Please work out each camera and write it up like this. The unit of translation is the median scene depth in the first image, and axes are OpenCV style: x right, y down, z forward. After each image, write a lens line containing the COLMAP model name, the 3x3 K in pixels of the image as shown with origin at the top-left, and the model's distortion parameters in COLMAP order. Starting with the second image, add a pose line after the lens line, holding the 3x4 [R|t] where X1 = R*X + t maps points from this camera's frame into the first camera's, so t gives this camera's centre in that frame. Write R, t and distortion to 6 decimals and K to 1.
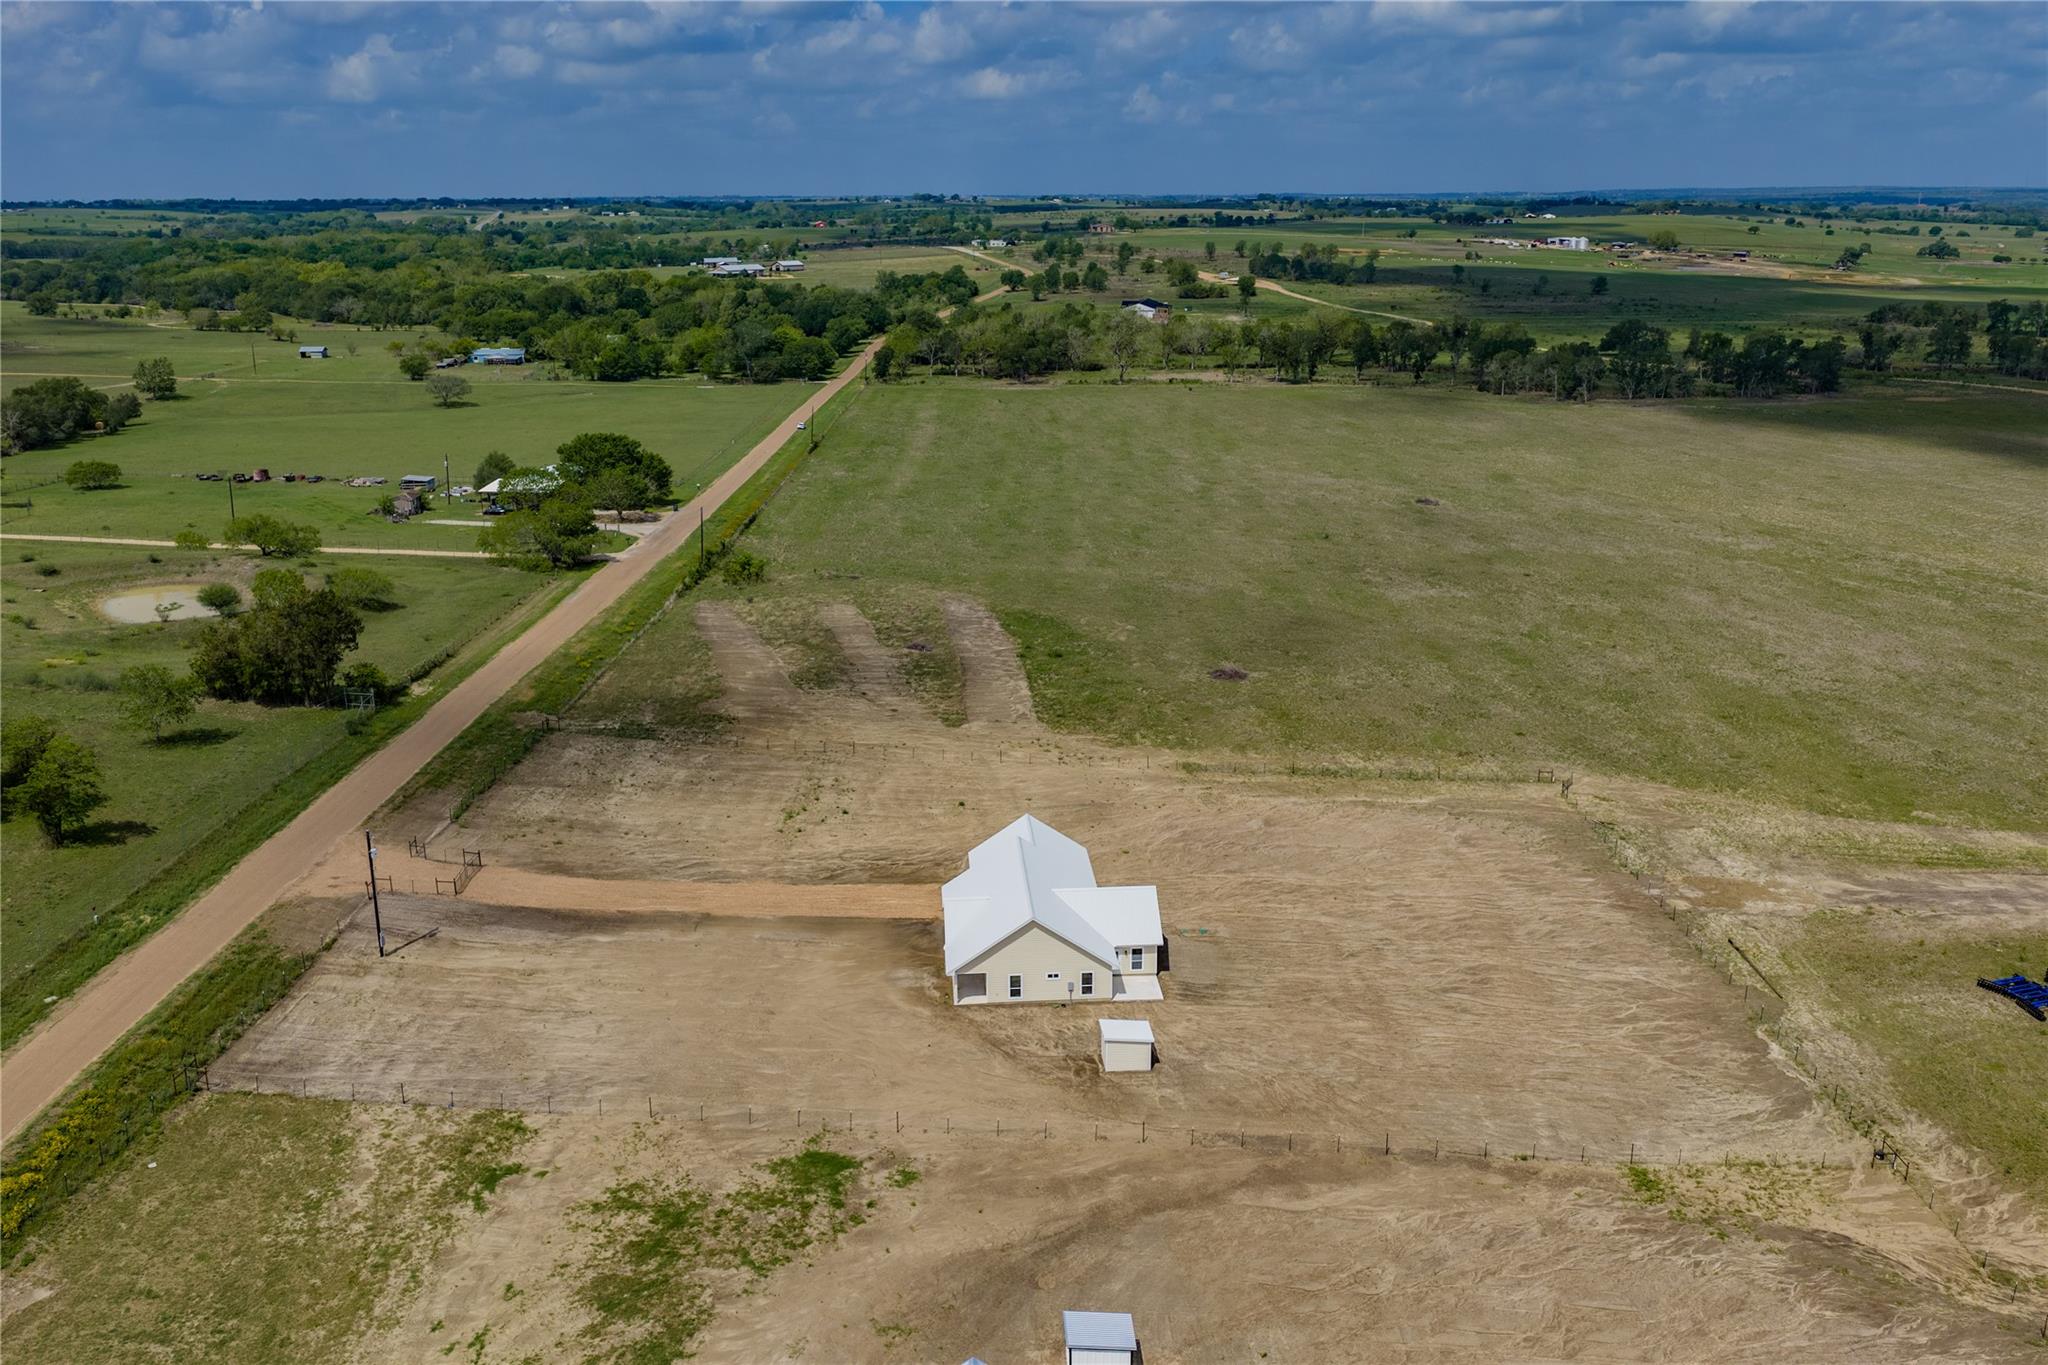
lens RADIAL K [[1714.0, 0, 1024.0], [0, 1714.0, 682.5], [0, 0, 1]] dist [0.007770, -0.012113]
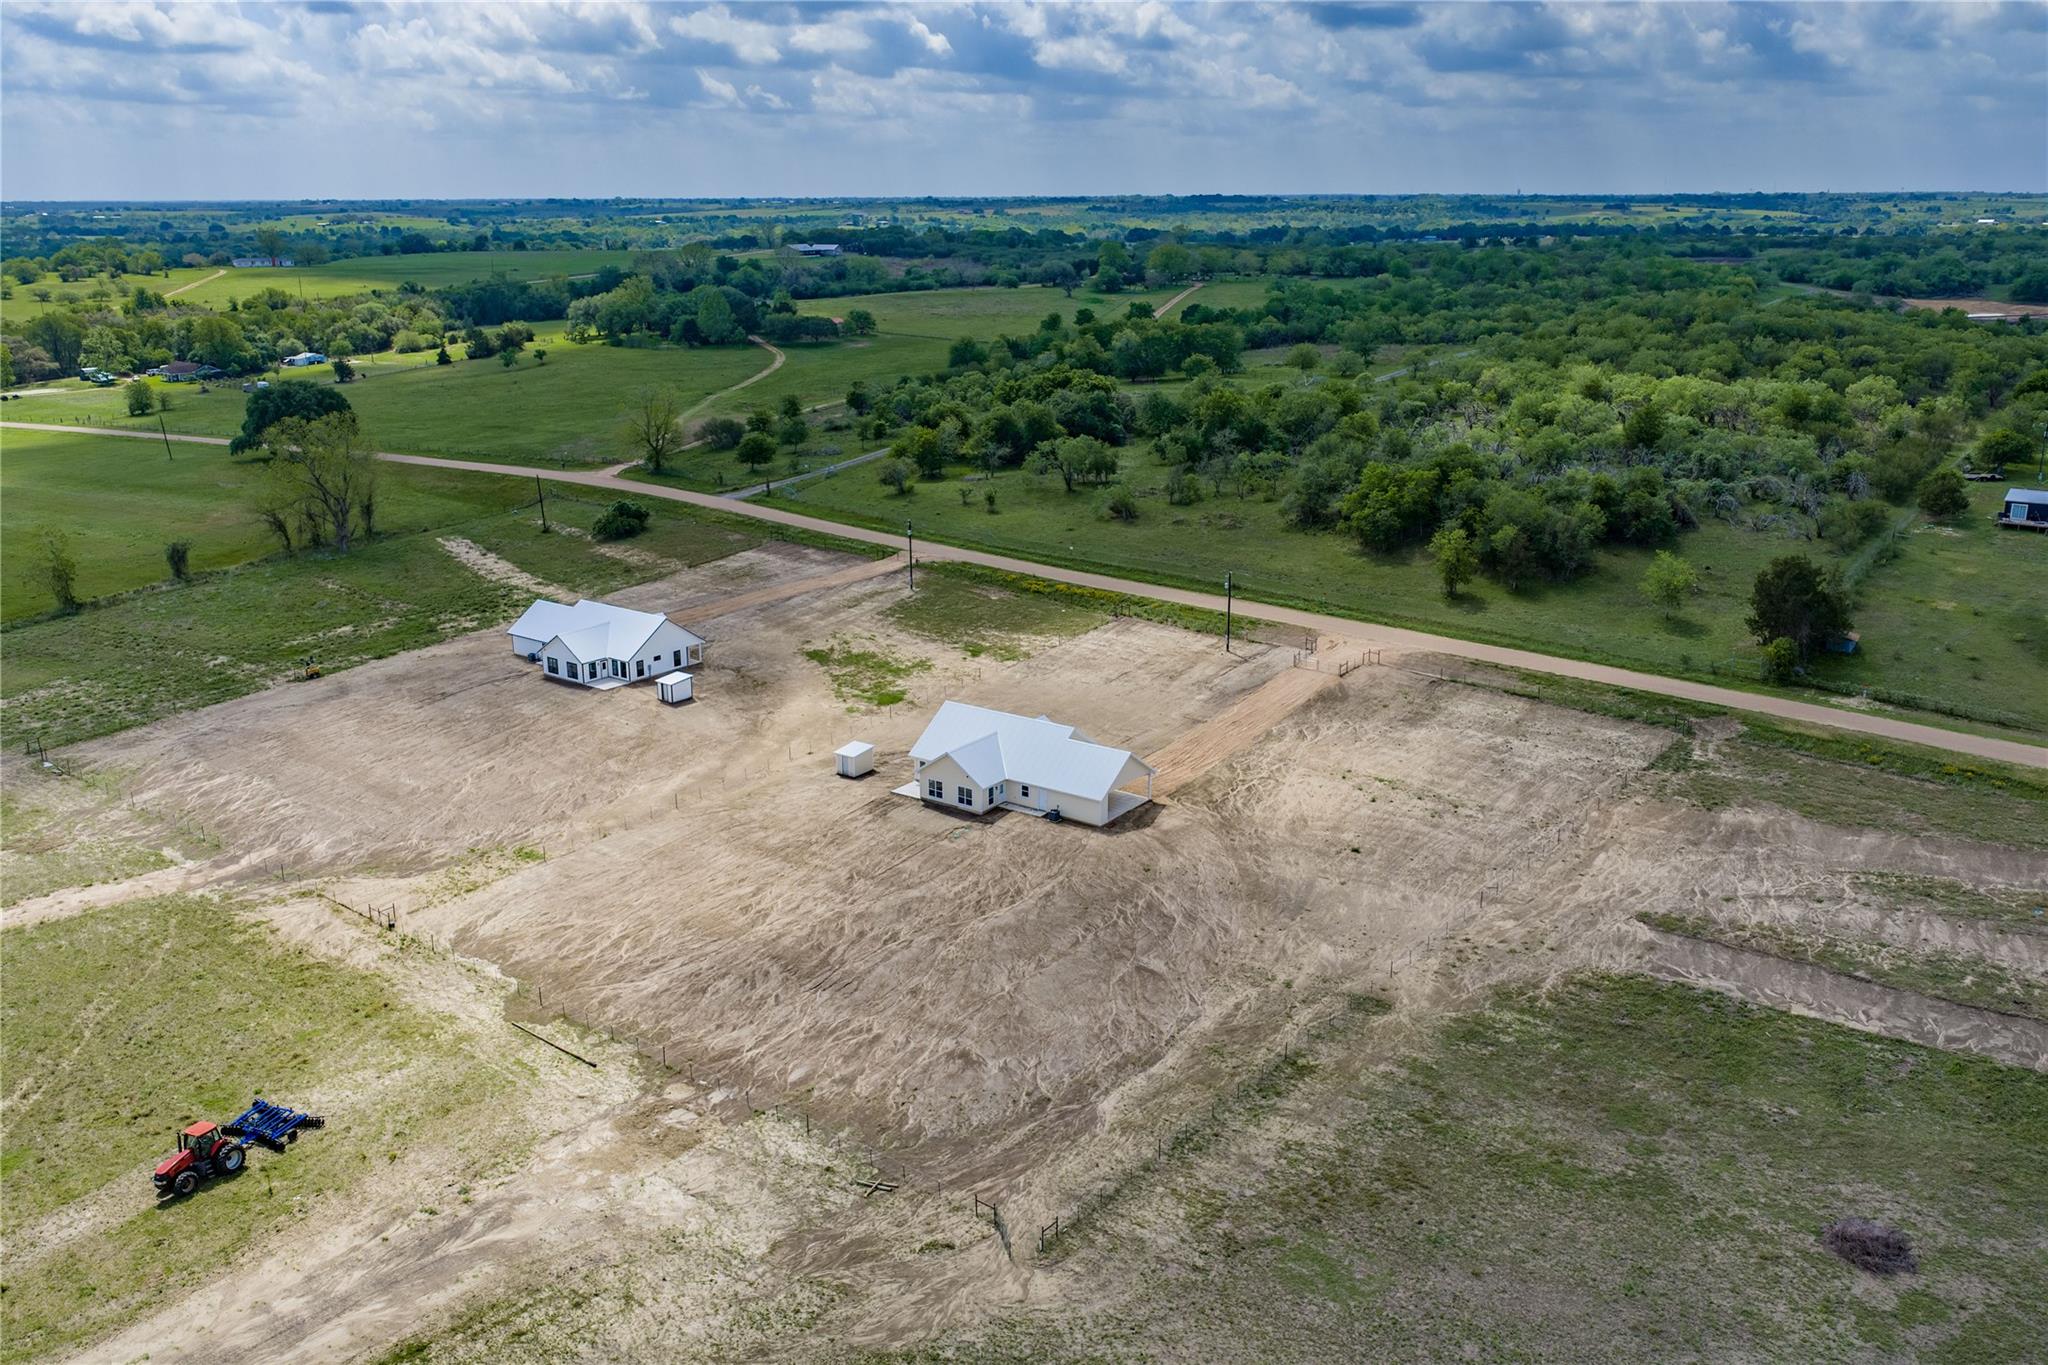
lens RADIAL K [[1684.8, 0, 1031.2], [0, 1684.8, 691.8], [0, 0, 1]] dist [0.025046, -0.060483]
pose [[-0.638845, 0.225677, -0.735491, 1.144338], [-0.204014, 0.872087, 0.444795, -0.588332], [0.741792, 0.434206, -0.511087, 2.029803]]
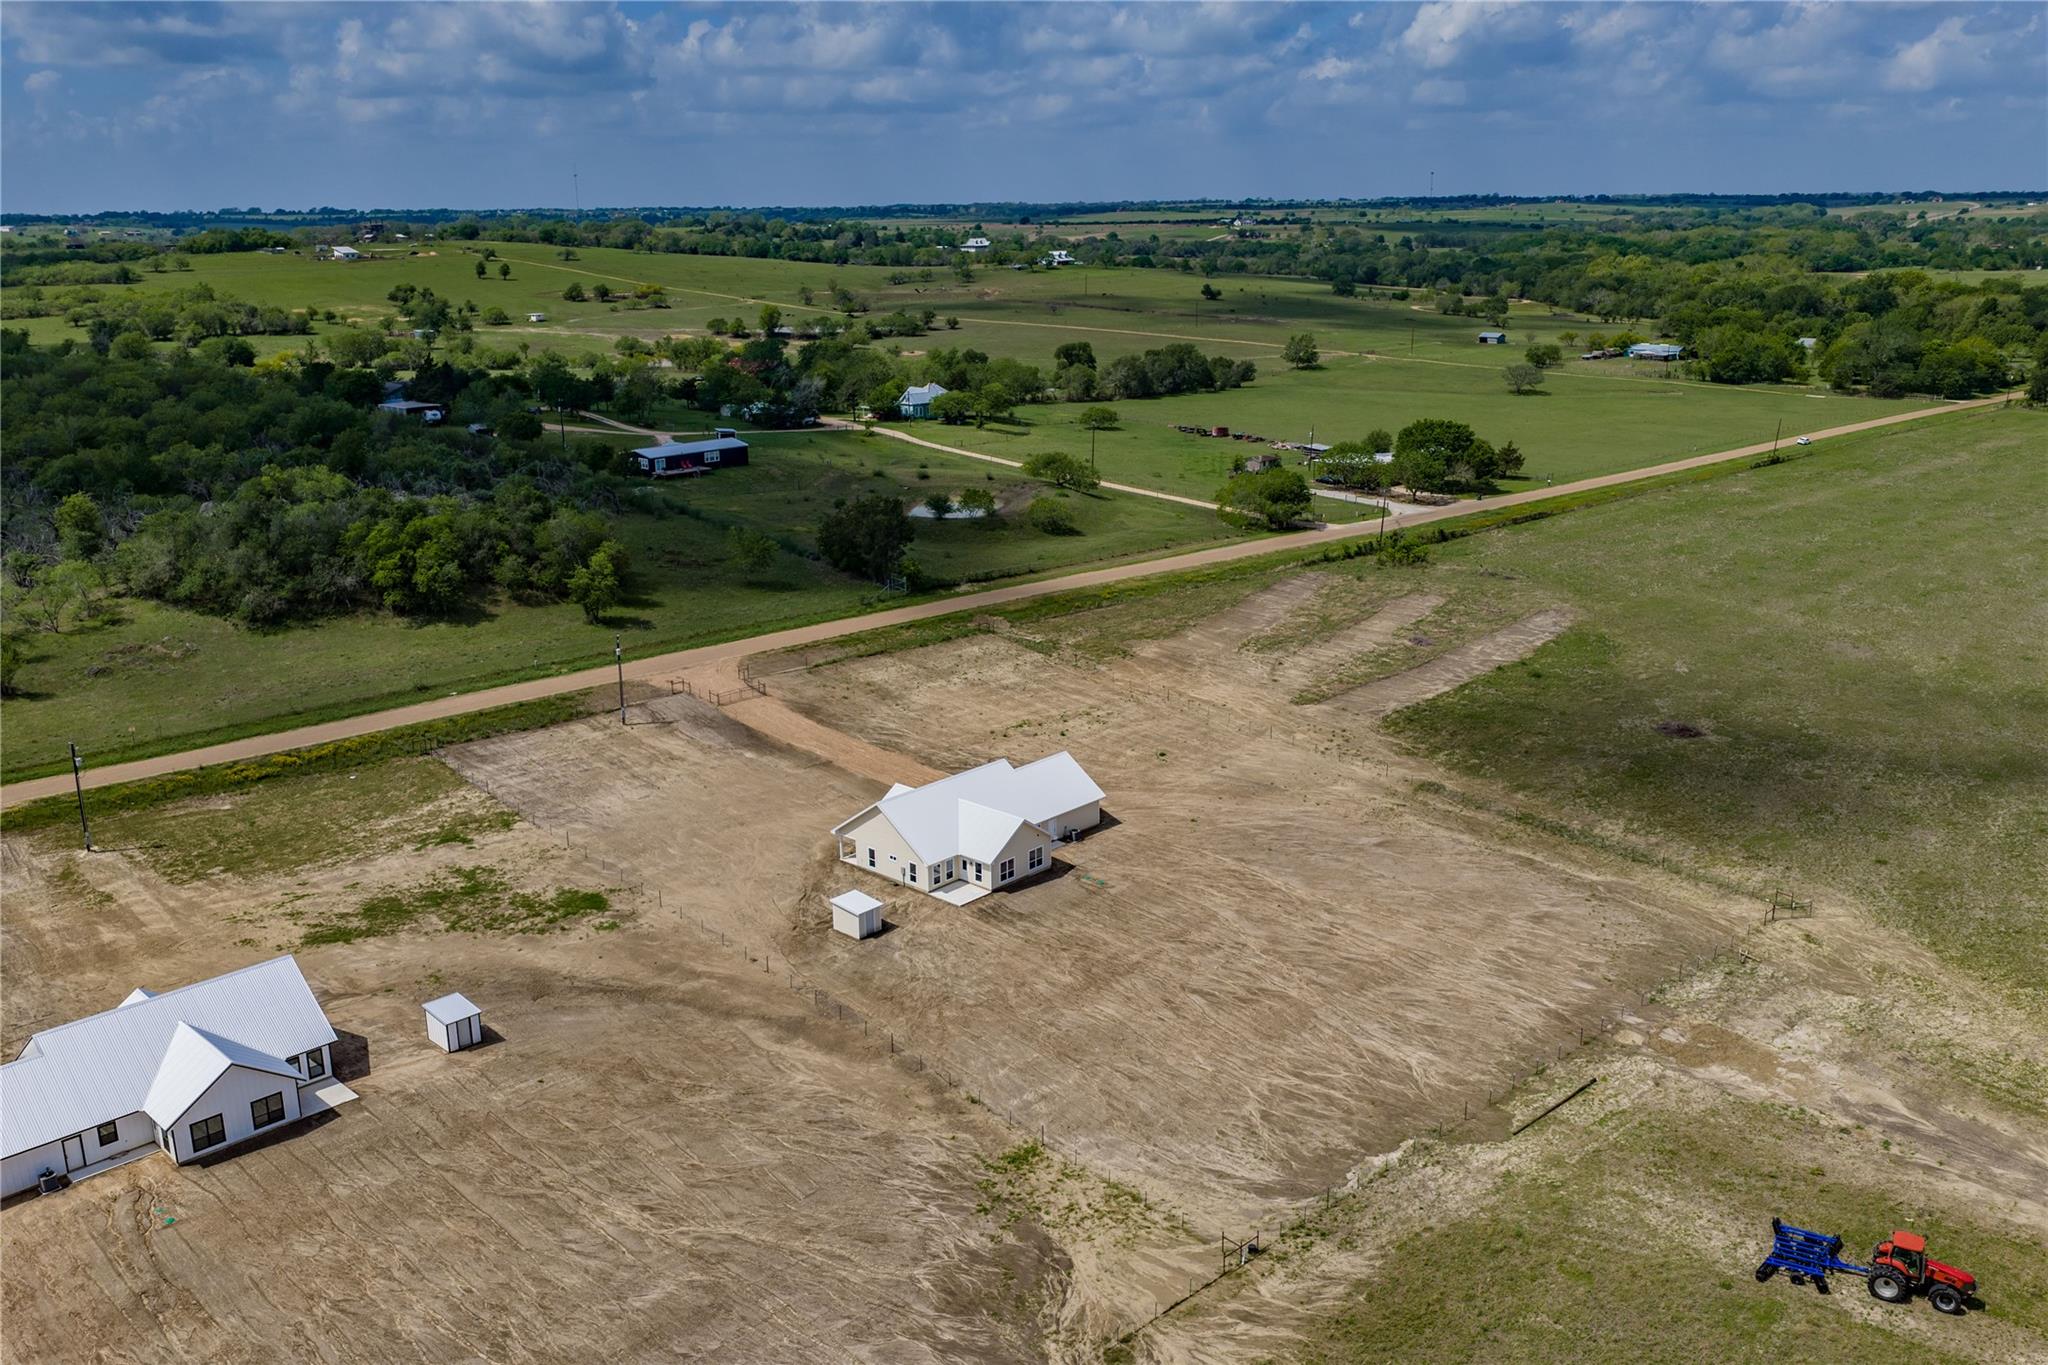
lens RADIAL K [[1697.5, 0, 1013.4], [0, 1697.5, 682.4], [0, 0, 1]] dist [0.009113, -0.019665]
pose [[0.678643, 0.198086, -0.707252, 1.031685], [-0.193969, 0.977094, 0.087540, -0.079758], [0.708392, 0.077777, 0.701520, 0.253561]]
